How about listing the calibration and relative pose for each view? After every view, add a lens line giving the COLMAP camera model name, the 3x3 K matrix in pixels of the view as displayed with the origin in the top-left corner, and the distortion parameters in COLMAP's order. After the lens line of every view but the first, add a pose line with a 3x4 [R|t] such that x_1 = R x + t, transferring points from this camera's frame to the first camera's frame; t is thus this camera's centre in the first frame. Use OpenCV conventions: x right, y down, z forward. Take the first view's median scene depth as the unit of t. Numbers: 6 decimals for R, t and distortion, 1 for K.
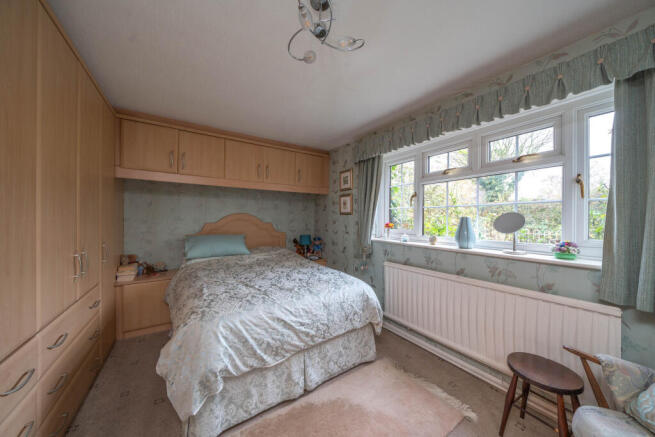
lens RADIAL K [[219.6, 0, 330.5], [0, 219.6, 217.5], [0, 0, 1]] dist [-0.002546, -0.000140]
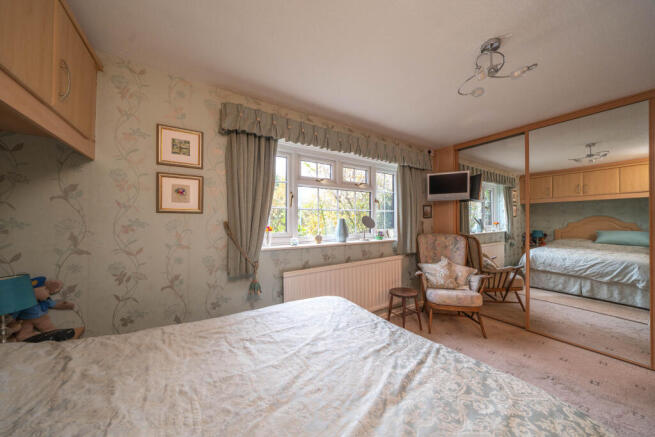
lens RADIAL K [[219.6, 0, 328.6], [0, 219.6, 220.0], [0, 0, 1]] dist [-0.002546, -0.000140]
pose [[0.030906, -0.004615, 0.999512, -0.645987], [-0.004710, 0.999978, 0.004763, -0.000550], [-0.999511, -0.004855, 0.030883, 0.923639]]
